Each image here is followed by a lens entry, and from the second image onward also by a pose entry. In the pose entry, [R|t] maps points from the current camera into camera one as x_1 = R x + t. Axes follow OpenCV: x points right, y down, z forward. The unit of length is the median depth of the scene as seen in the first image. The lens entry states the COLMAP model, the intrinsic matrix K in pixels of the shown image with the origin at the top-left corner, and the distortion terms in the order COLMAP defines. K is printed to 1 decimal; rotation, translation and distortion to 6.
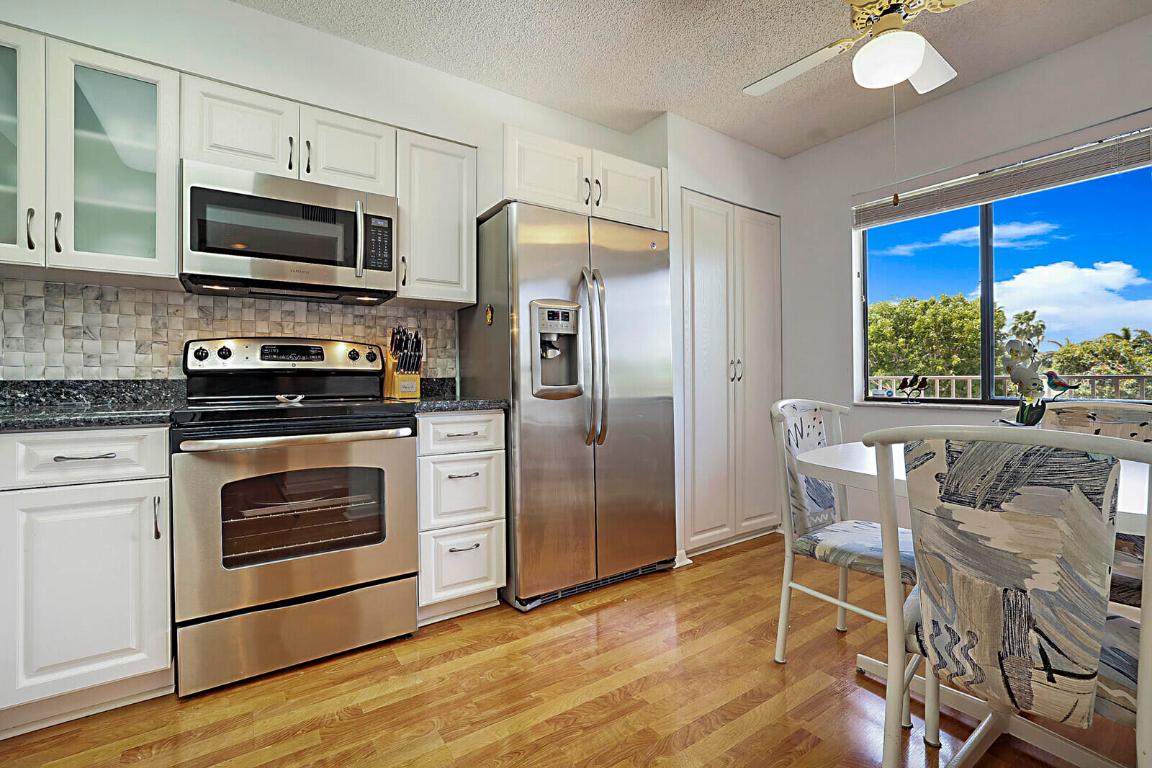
lens RADIAL K [[498.0, 0, 557.6], [0, 498.0, 378.7], [0, 0, 1]] dist [-0.026134, 0.007094]
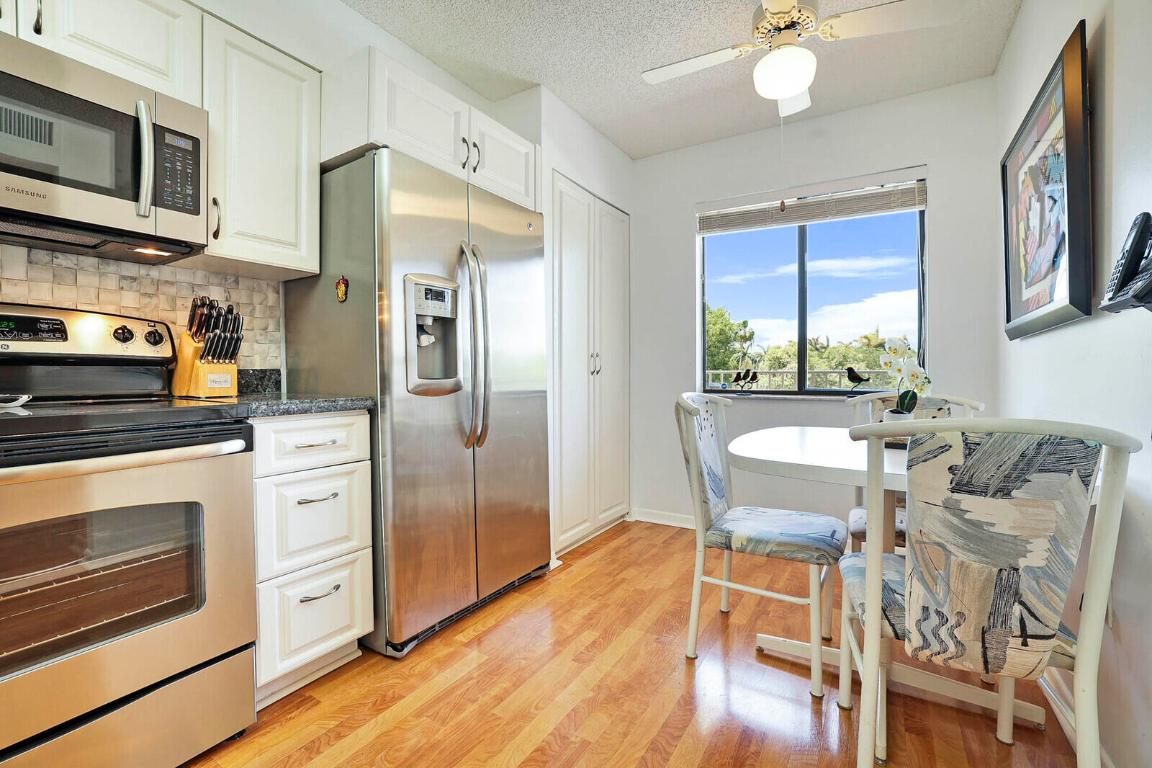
lens RADIAL K [[498.0, 0, 564.2], [0, 498.0, 377.8], [0, 0, 1]] dist [-0.026134, 0.007094]
pose [[0.912020, 0.000144, 0.410146, -0.147343], [-0.005045, 0.999928, 0.010868, 0.001401], [-0.410115, -0.011981, 0.911955, 0.156140]]
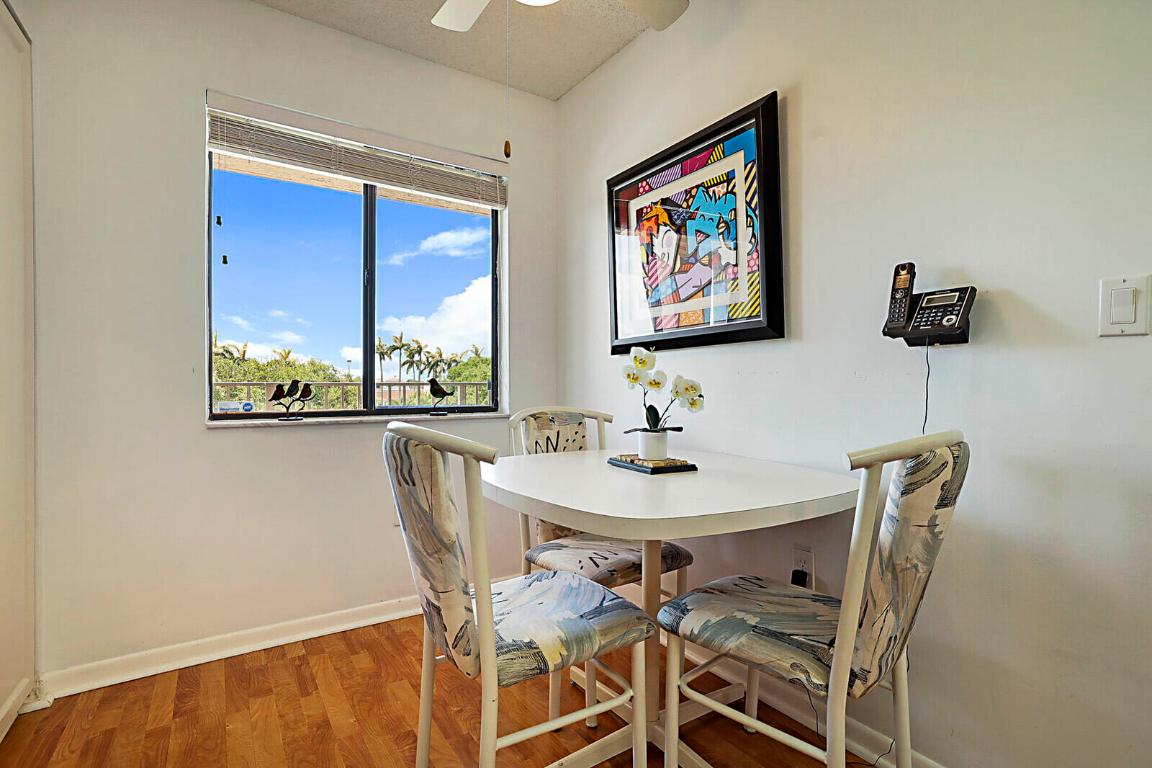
lens RADIAL K [[560.2, 0, 575.5], [0, 560.2, 386.2], [0, 0, 1]] dist [-0.002912, 0.001236]
pose [[-0.005314, -0.000810, 0.999986, -0.134017], [-0.001634, 0.999998, 0.000801, -0.000022], [-0.999985, -0.001630, -0.005315, 0.688345]]
